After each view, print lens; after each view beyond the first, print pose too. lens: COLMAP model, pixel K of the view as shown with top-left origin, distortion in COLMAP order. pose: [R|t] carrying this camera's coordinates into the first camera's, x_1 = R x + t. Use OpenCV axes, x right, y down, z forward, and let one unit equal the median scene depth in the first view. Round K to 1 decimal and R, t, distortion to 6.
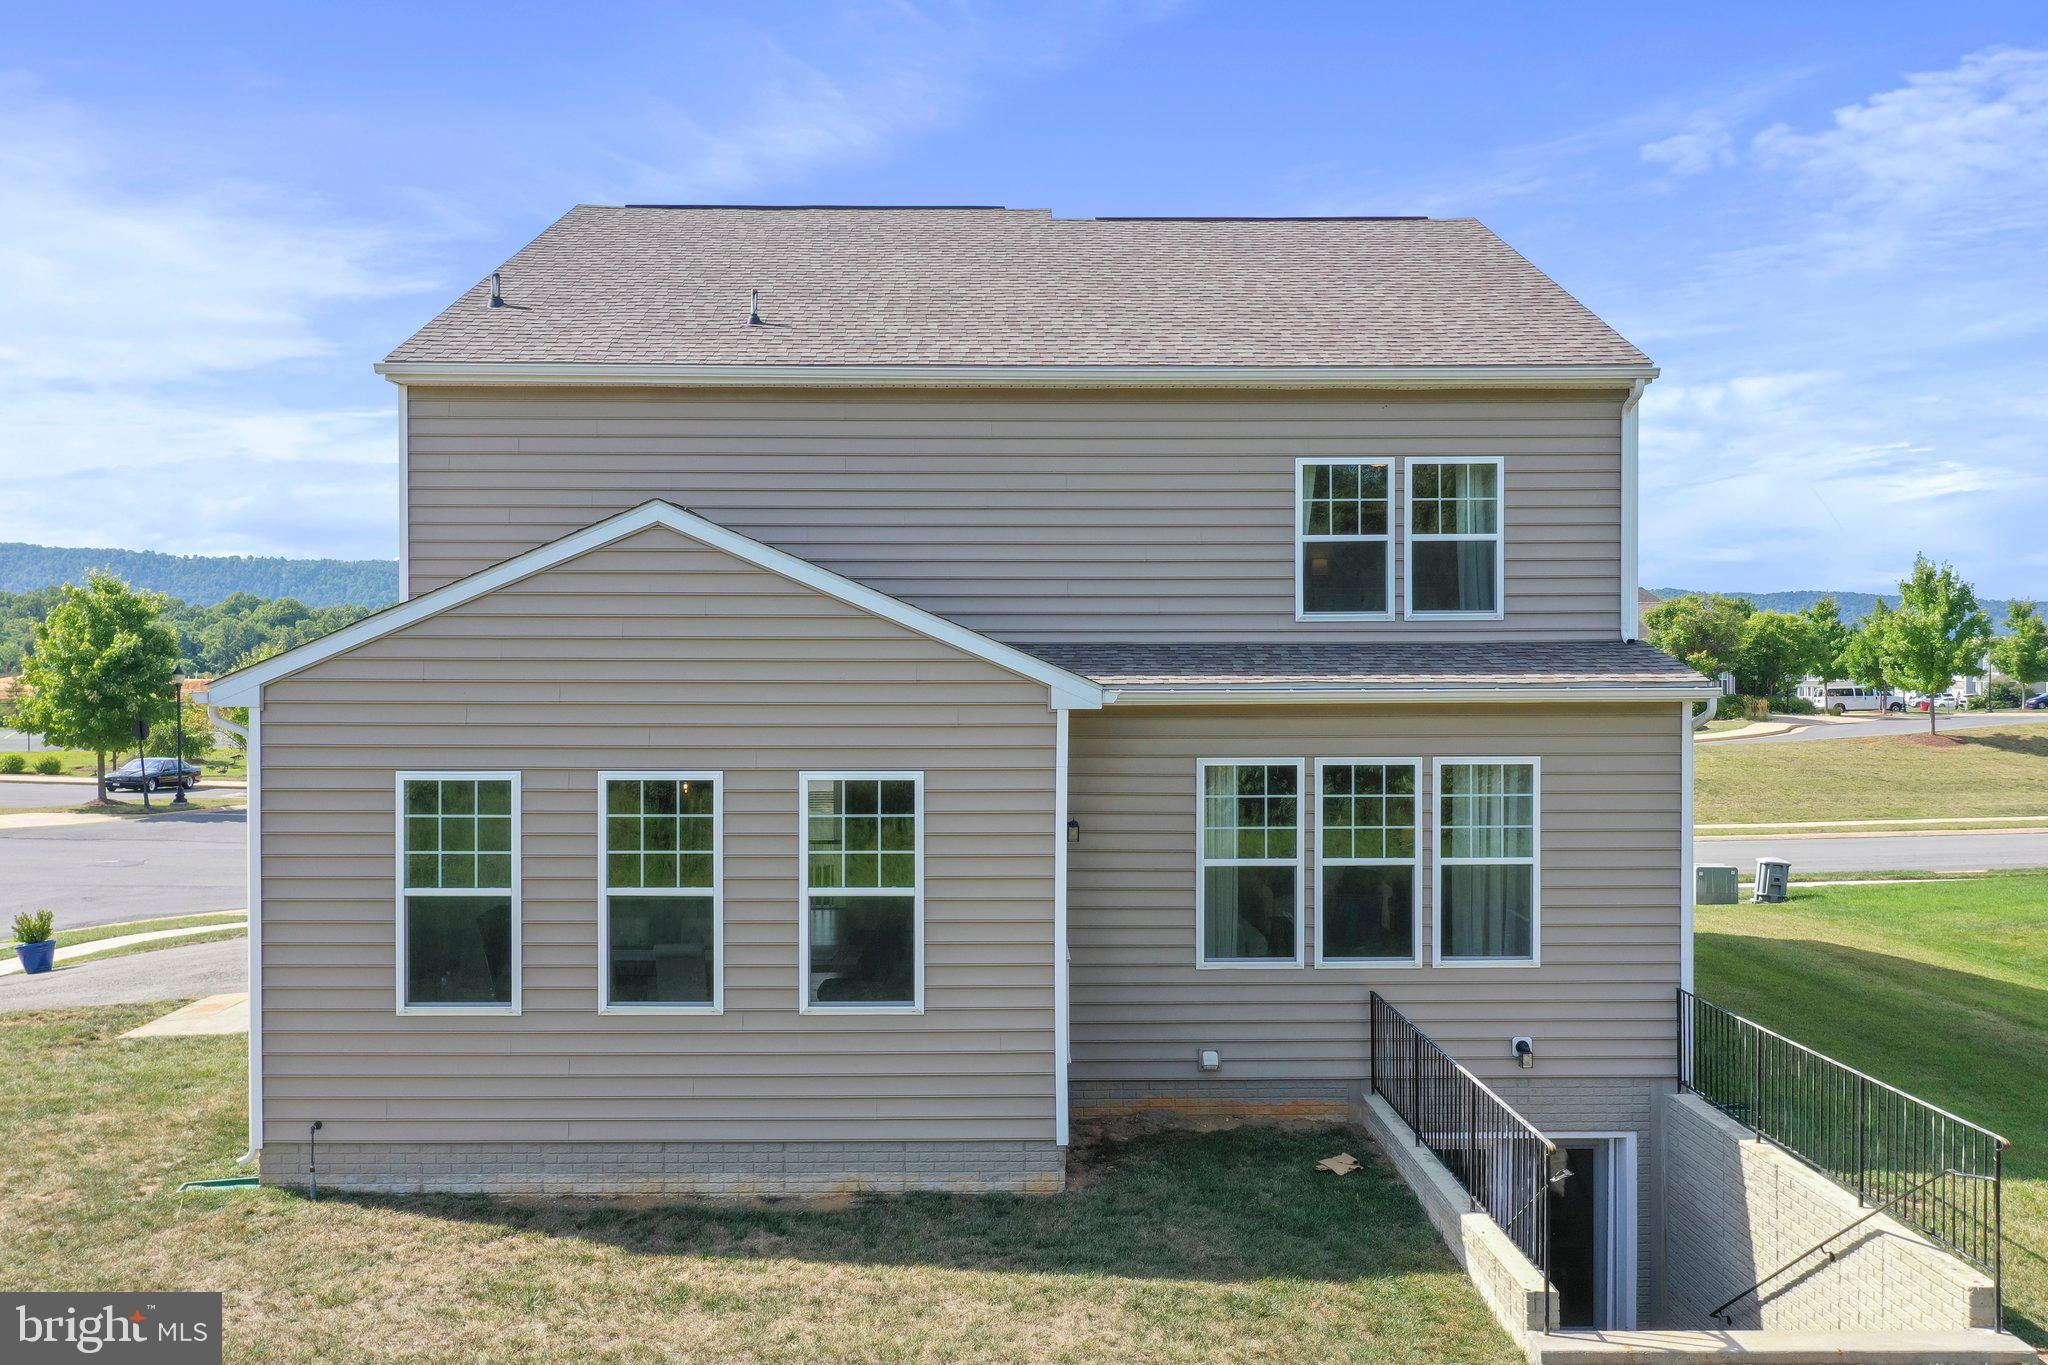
lens RADIAL K [[1646.9, 0, 1023.7], [0, 1646.9, 682.3], [0, 0, 1]] dist [-0.008728, 0.004331]
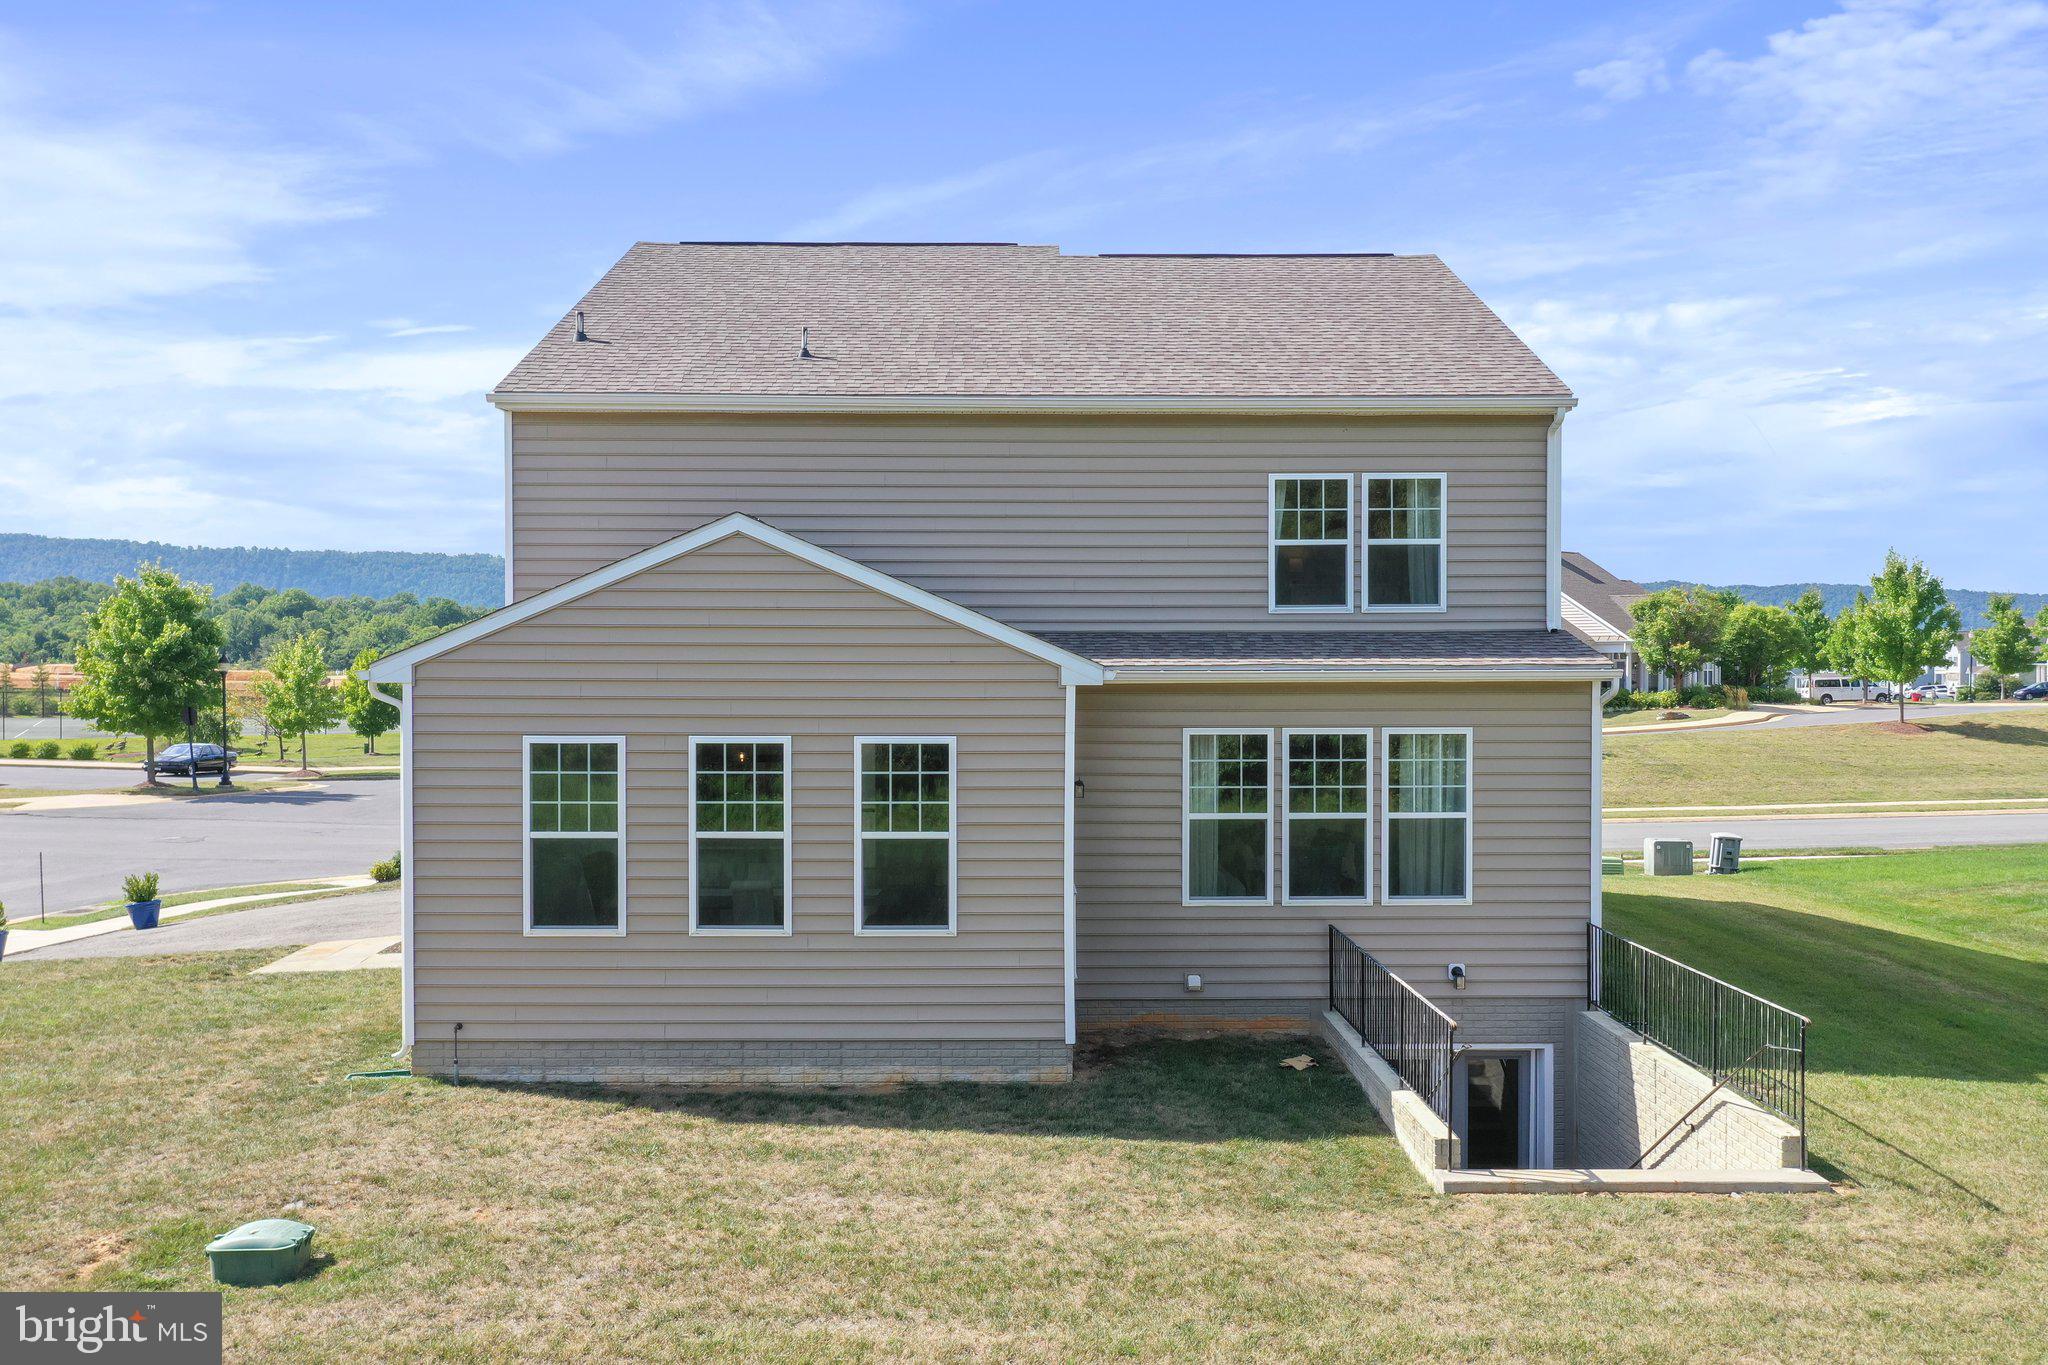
lens RADIAL K [[1646.9, 0, 1020.2], [0, 1646.9, 687.3], [0, 0, 1]] dist [-0.008728, 0.004331]
pose [[0.999993, 0.001064, -0.003691, -0.008042], [-0.001034, 0.999967, 0.008111, 0.006837], [0.003699, -0.008107, 0.999960, -0.188054]]
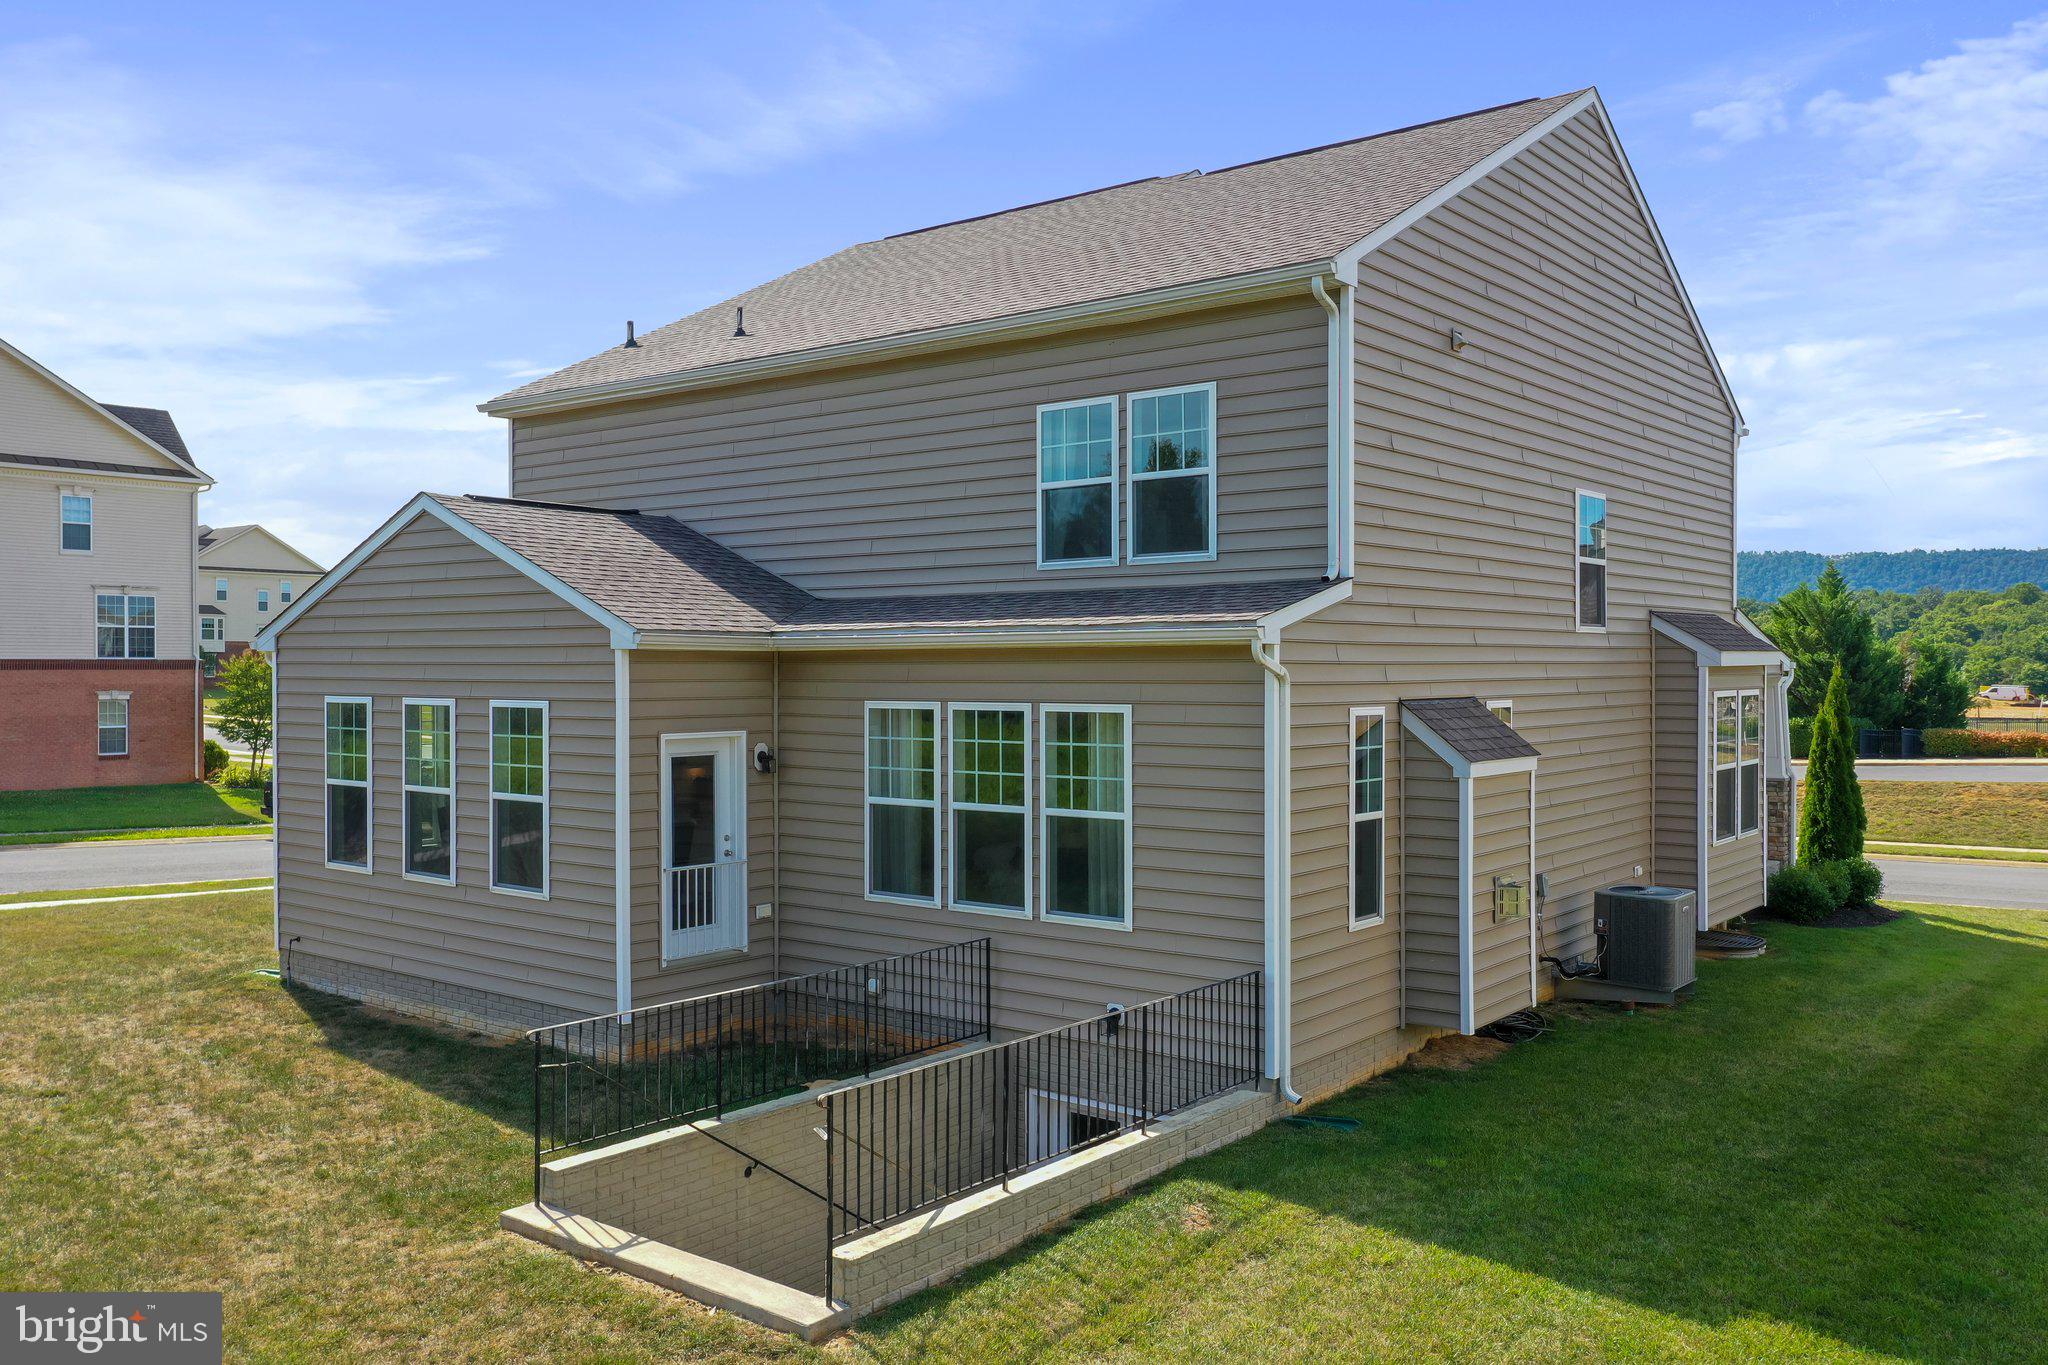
lens RADIAL K [[1646.9, 0, 1018.0], [0, 1646.9, 677.5], [0, 0, 1]] dist [-0.008728, 0.004331]
pose [[0.777673, 0.005786, -0.628642, 0.849340], [-0.003995, 0.999983, 0.004261, 0.025798], [0.628656, -0.000802, 0.777683, 0.235472]]
